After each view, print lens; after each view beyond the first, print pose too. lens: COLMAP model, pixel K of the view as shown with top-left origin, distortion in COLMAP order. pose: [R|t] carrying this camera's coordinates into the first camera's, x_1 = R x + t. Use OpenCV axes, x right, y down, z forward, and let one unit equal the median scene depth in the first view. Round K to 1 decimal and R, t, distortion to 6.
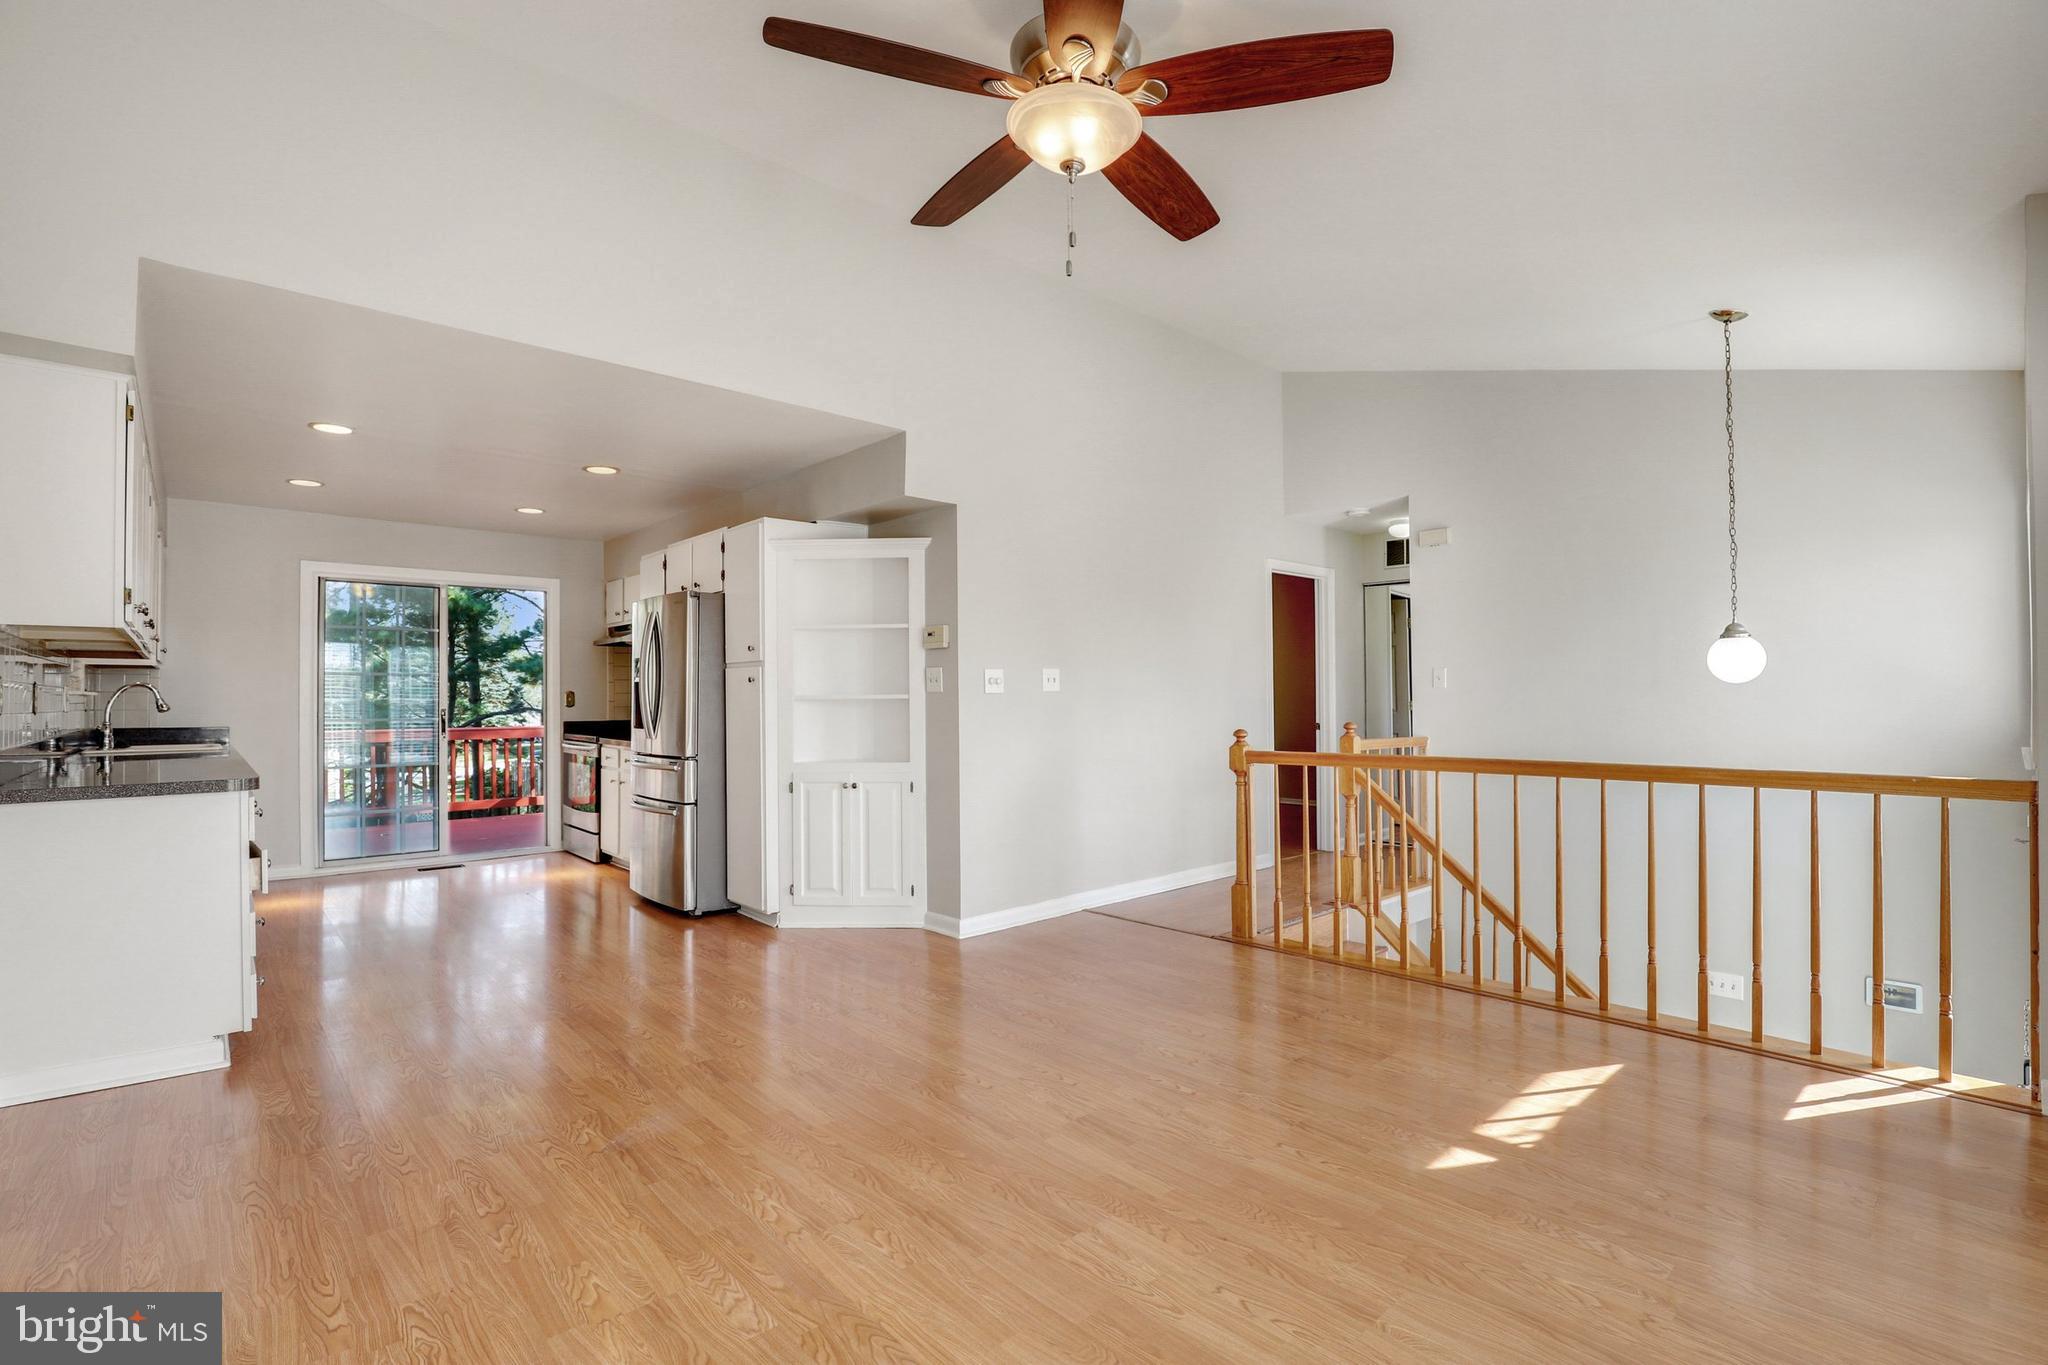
lens RADIAL K [[947.0, 0, 1027.3], [0, 947.0, 679.8], [0, 0, 1]] dist [-0.017296, 0.001201]
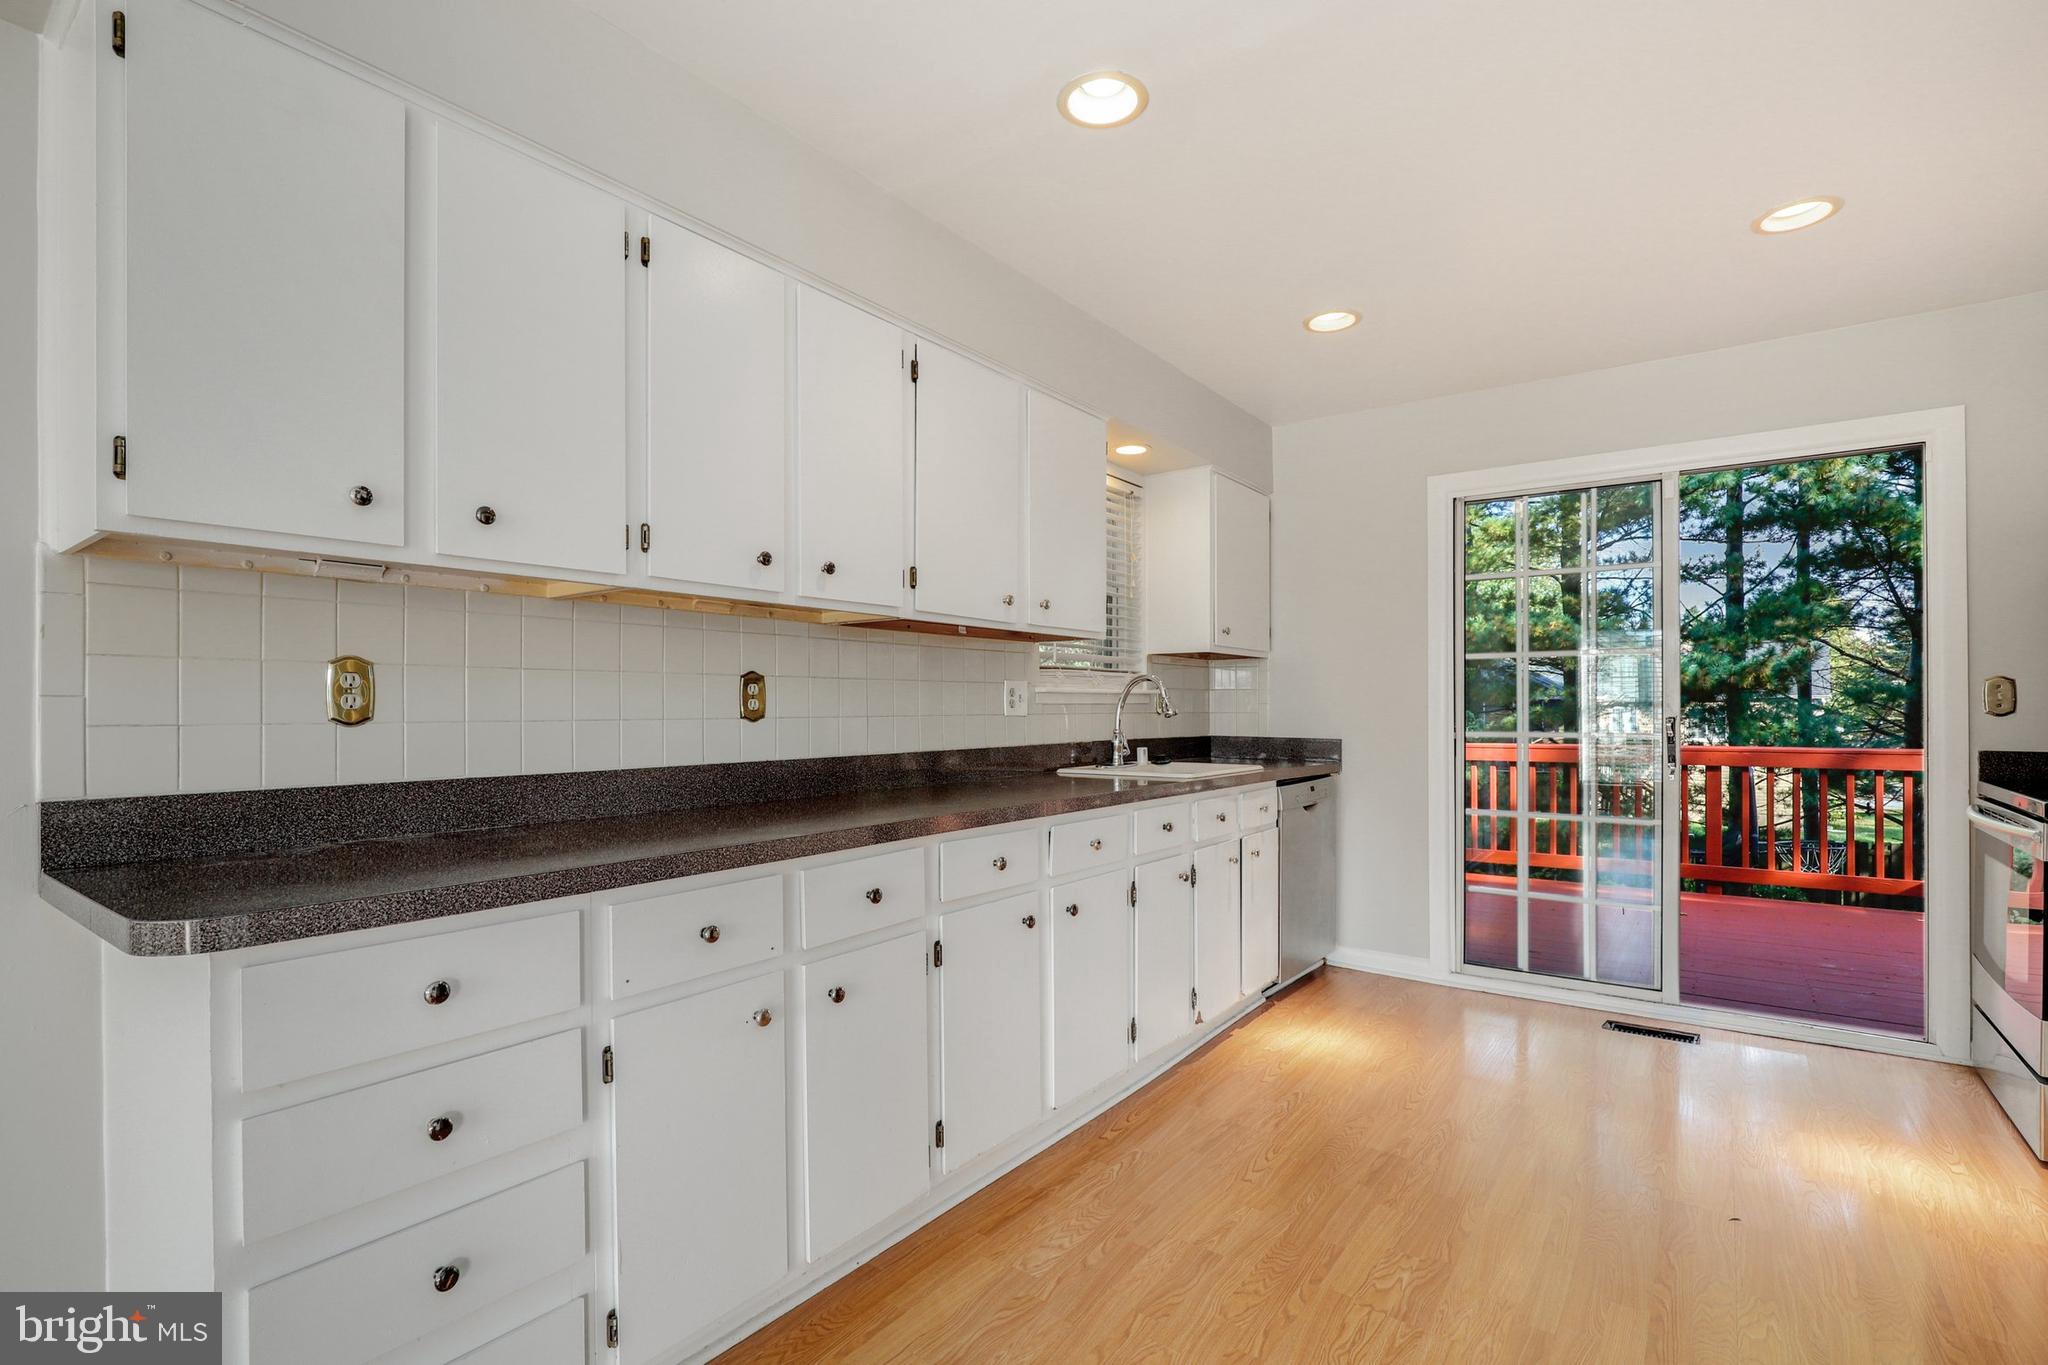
lens RADIAL K [[947.0, 0, 1034.4], [0, 947.0, 701.5], [0, 0, 1]] dist [-0.017296, 0.001201]
pose [[0.217917, 0.001539, -0.975966, -0.300900], [0.020427, 0.999773, 0.006137, 0.018459], [0.975754, -0.021273, 0.217836, 0.838775]]
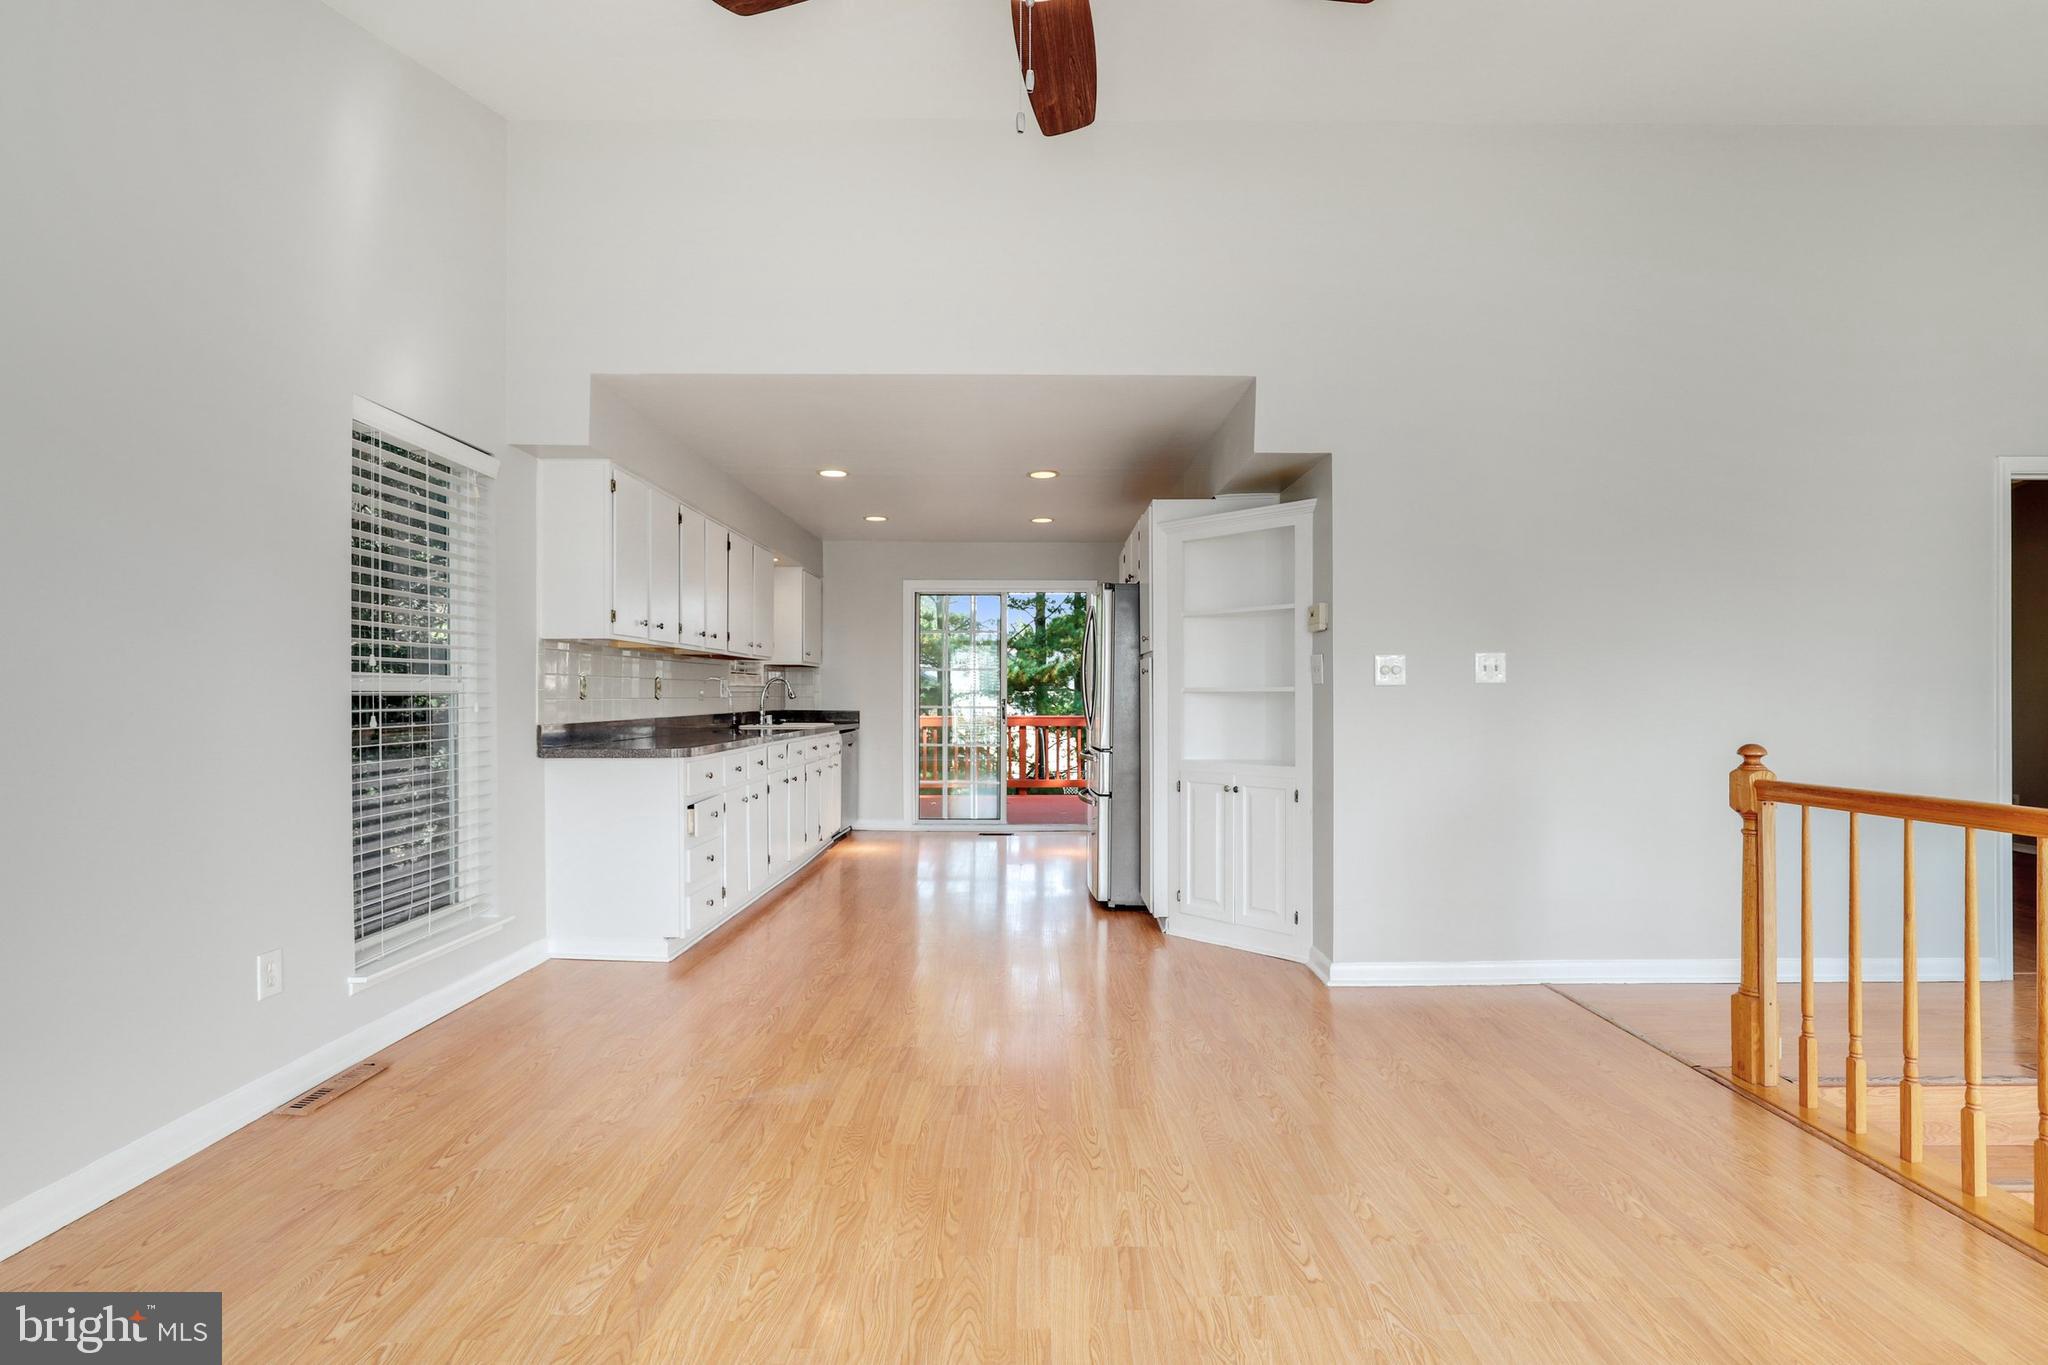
lens RADIAL K [[947.0, 0, 1012.4], [0, 947.0, 692.6], [0, 0, 1]] dist [-0.017296, 0.001201]
pose [[0.733750, 0.006322, -0.679390, 0.281976], [0.008694, 0.999787, 0.018693, 0.002935], [0.679364, -0.019623, 0.733539, 0.222728]]
